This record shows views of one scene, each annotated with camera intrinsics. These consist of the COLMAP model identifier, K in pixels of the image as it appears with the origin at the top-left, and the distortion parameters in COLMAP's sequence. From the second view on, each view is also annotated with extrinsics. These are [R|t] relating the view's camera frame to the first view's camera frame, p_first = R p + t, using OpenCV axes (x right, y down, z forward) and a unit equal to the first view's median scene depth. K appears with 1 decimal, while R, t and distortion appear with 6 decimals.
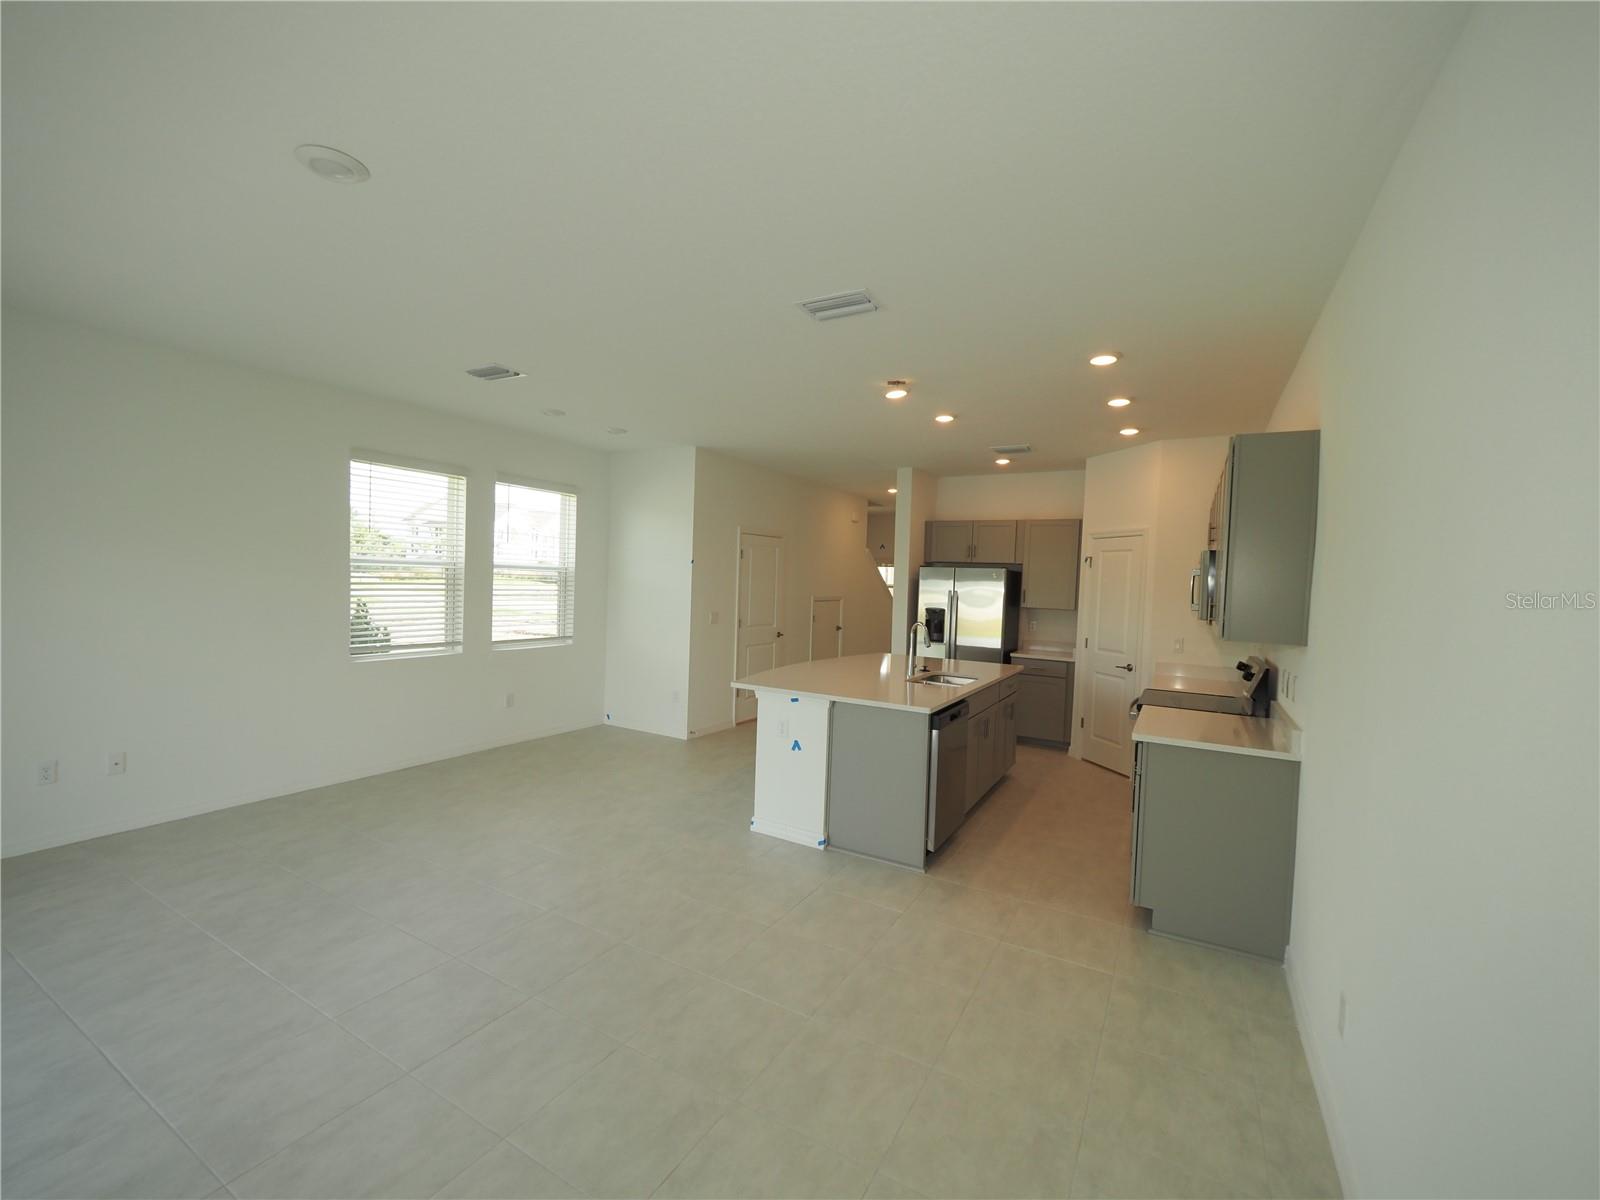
lens RADIAL K [[664.2, 0, 800.0], [0, 664.2, 600.0], [0, 0, 1]] dist [0.002708, -0.012075]
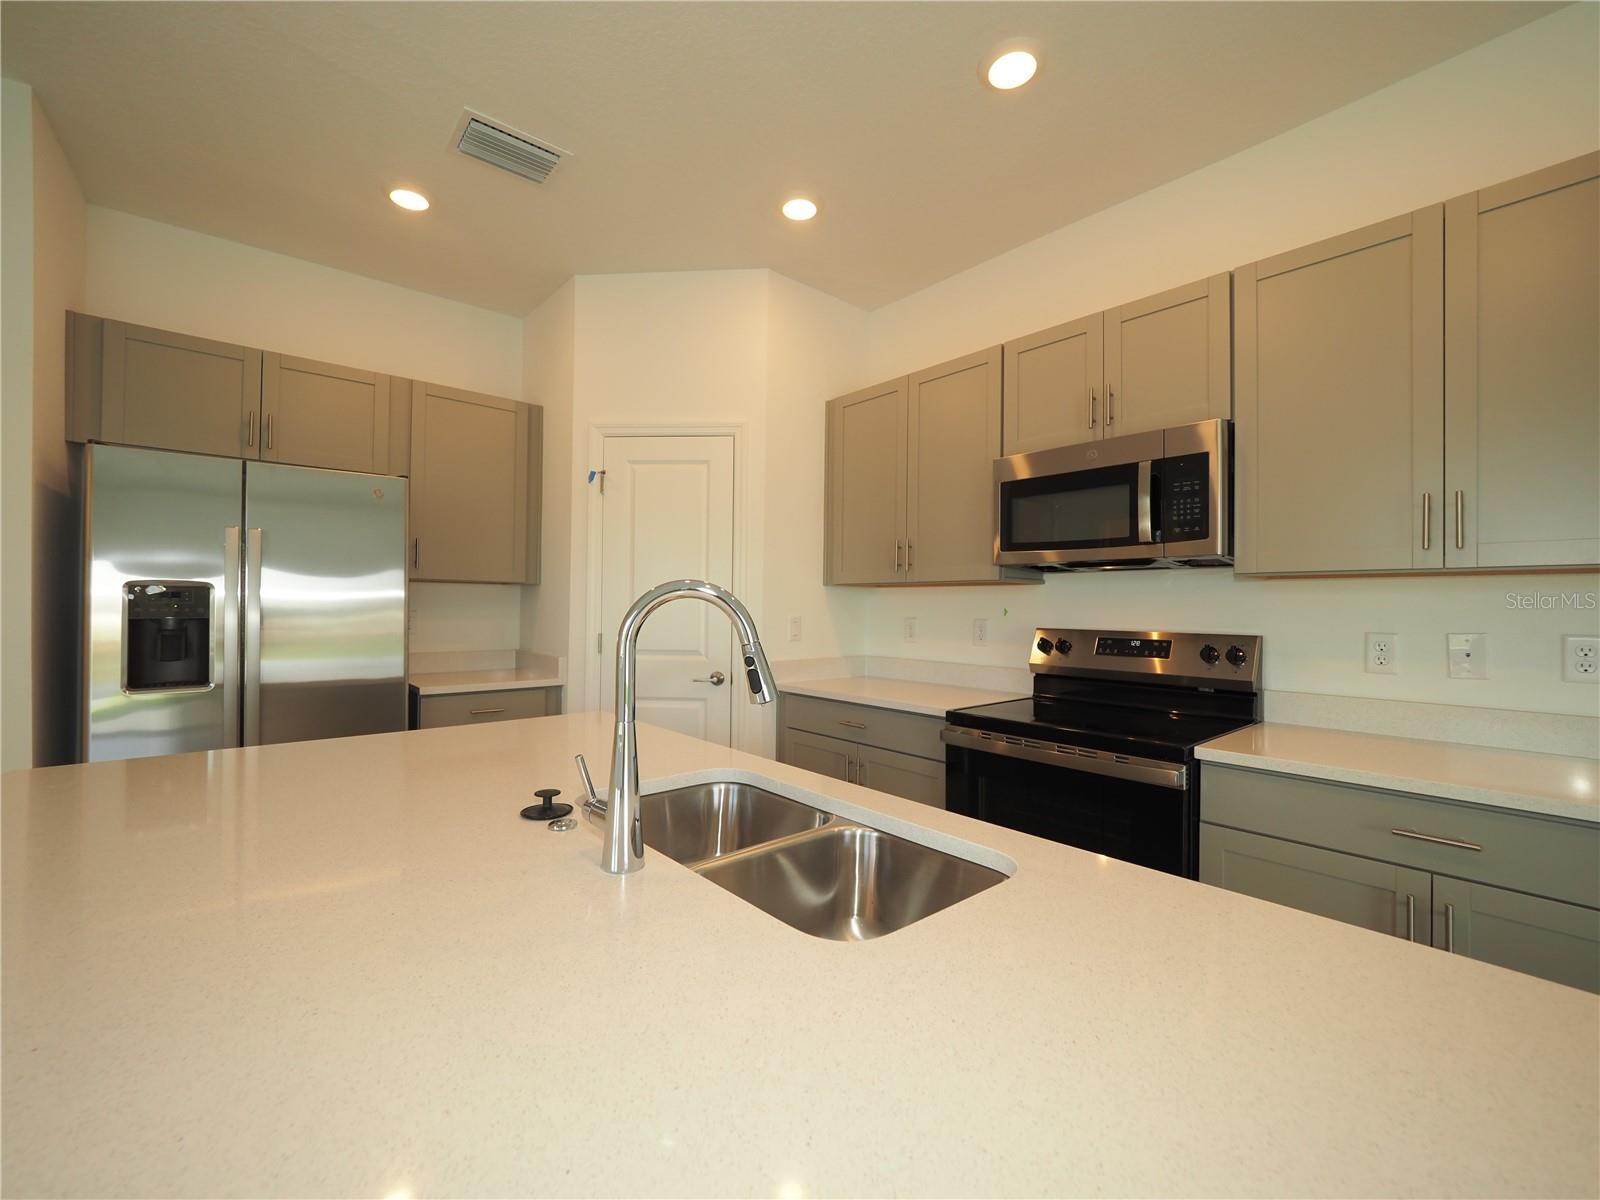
lens RADIAL K [[666.0, 0, 787.4], [0, 666.0, 599.0], [0, 0, 1]] dist [-0.004520, -0.000014]
pose [[0.336950, -0.025990, 0.941164, 0.007685], [0.031059, 0.999382, 0.016478, 0.029302], [-0.941010, 0.023679, 0.337549, 0.746168]]
